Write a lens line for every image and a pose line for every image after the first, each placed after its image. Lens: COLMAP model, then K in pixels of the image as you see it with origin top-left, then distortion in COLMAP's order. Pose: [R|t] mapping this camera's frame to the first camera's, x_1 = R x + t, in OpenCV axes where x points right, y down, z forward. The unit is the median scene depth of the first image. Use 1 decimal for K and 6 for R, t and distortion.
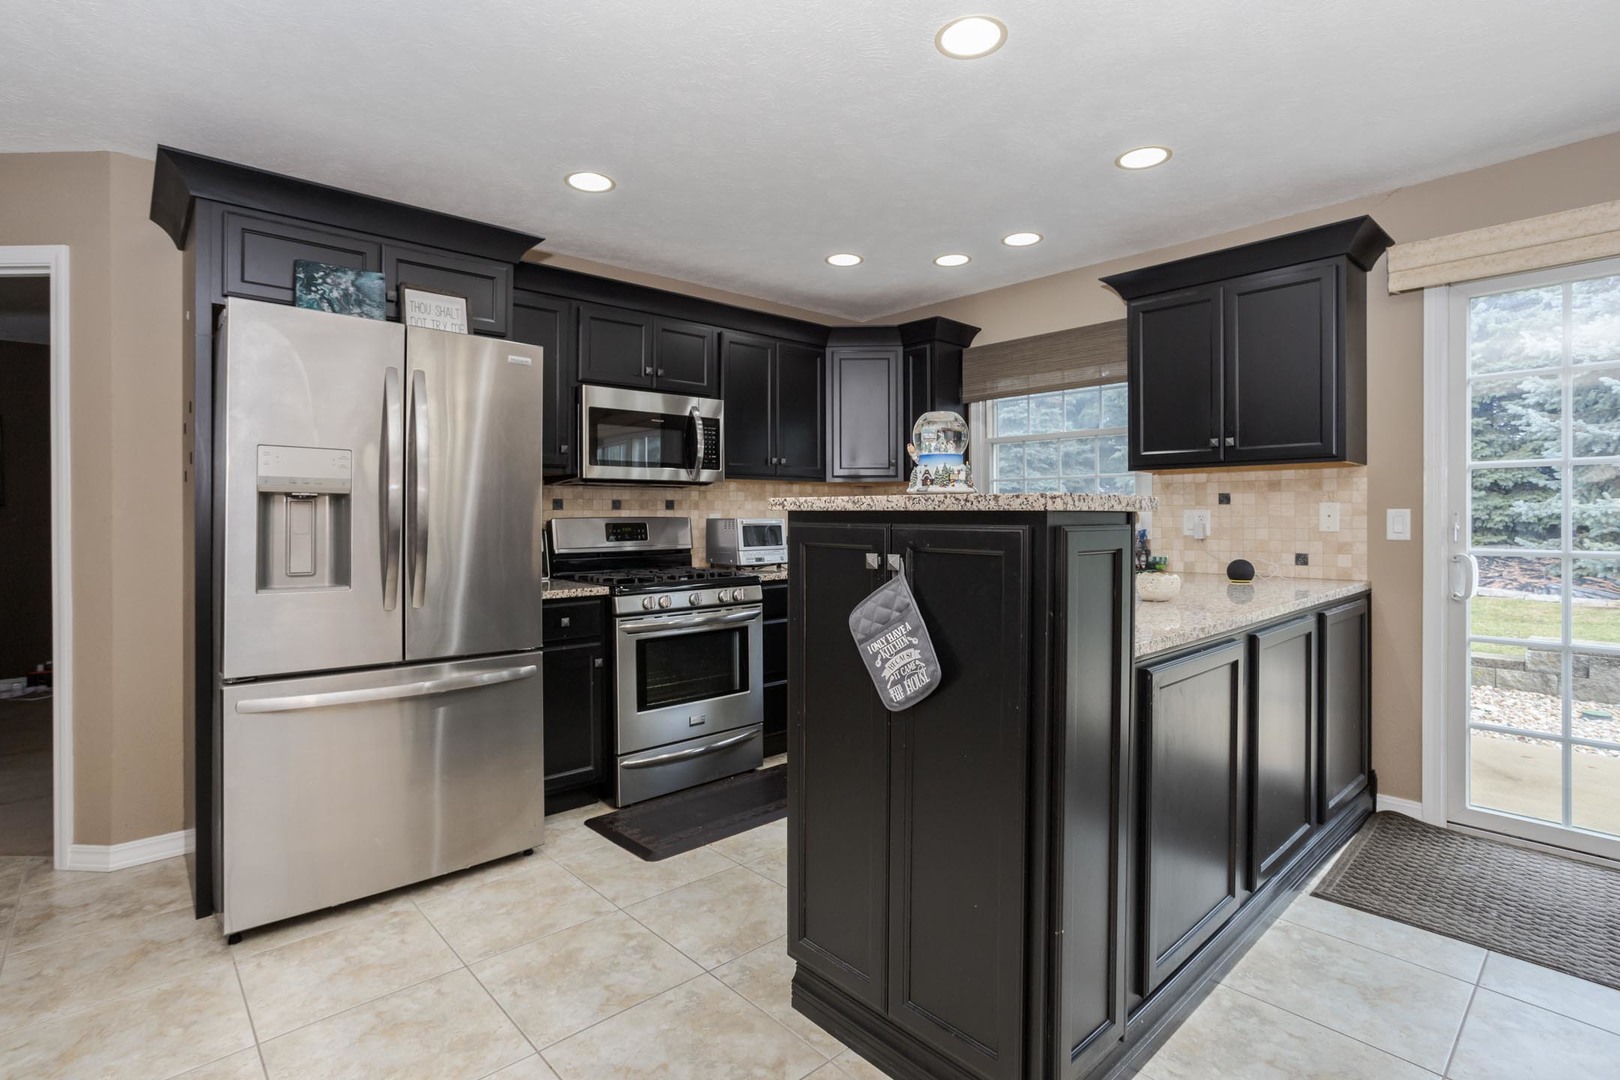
lens RADIAL K [[786.8, 0, 811.2], [0, 786.8, 518.5], [0, 0, 1]] dist [-0.043162, 0.026720]
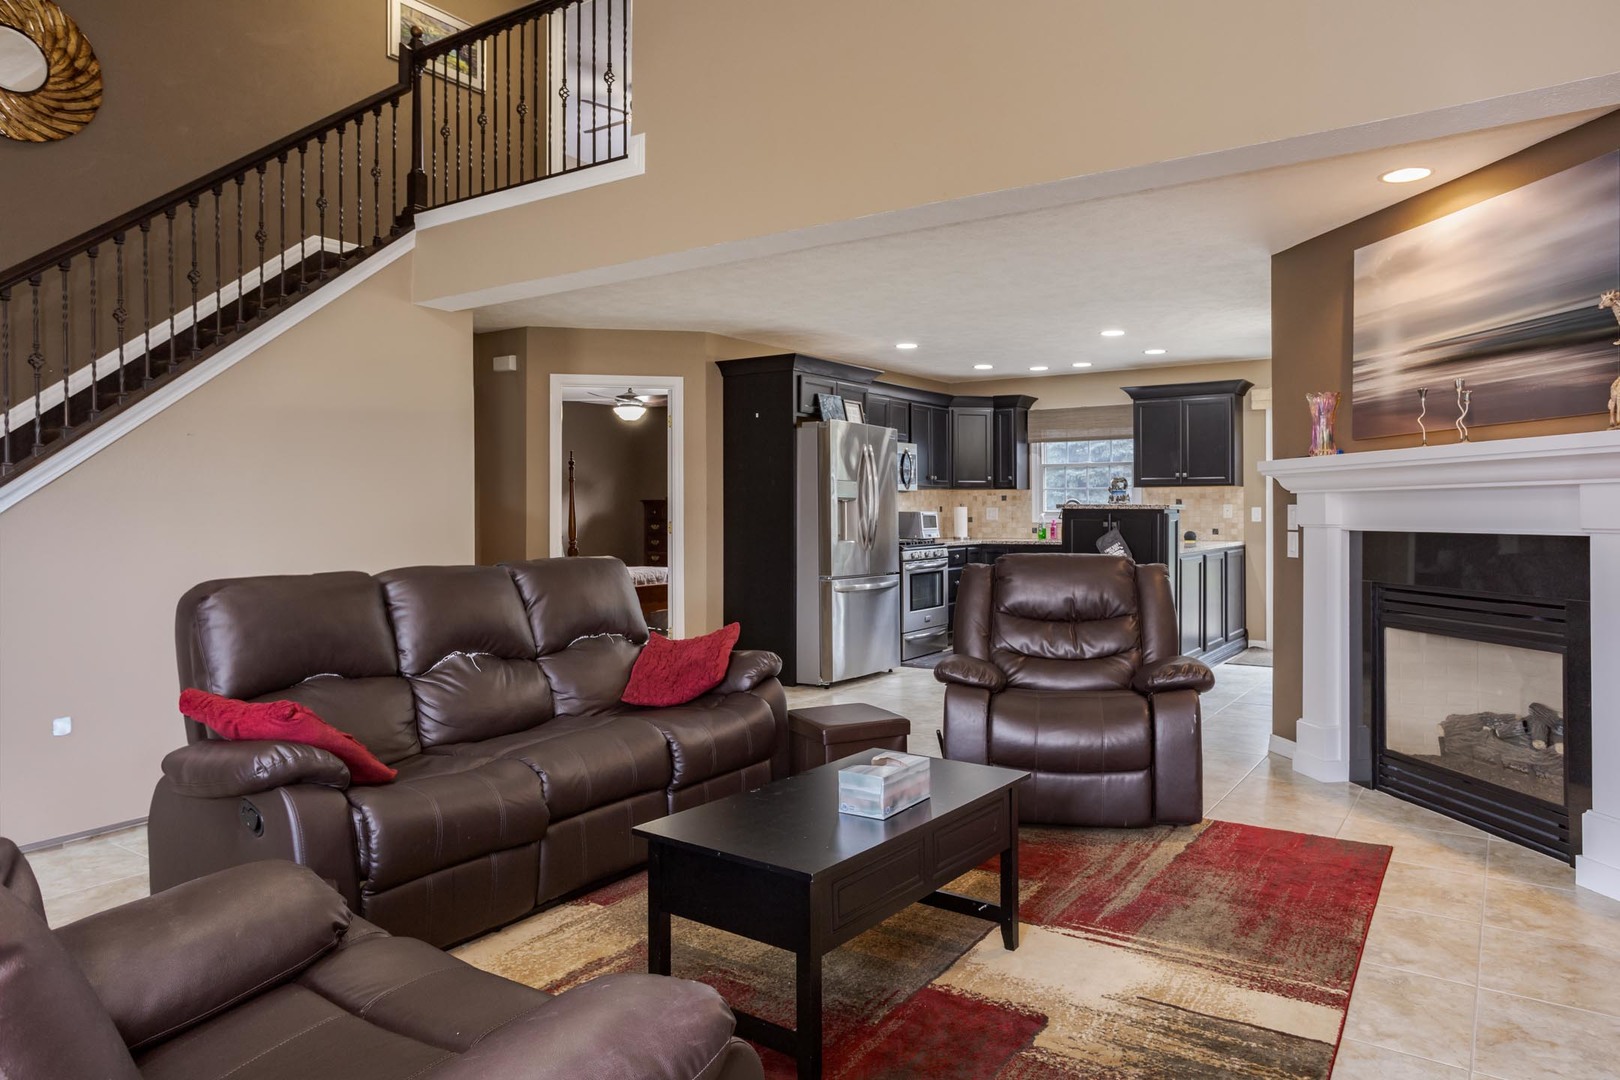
lens RADIAL K [[1024.3, 0, 813.1], [0, 1024.3, 508.5], [0, 0, 1]] dist [0.001688, 0.000791]
pose [[0.975766, 0.000934, 0.218813, -1.102932], [0.000053, 0.999990, -0.004507, 0.004307], [-0.218815, 0.004409, 0.975756, -1.557775]]
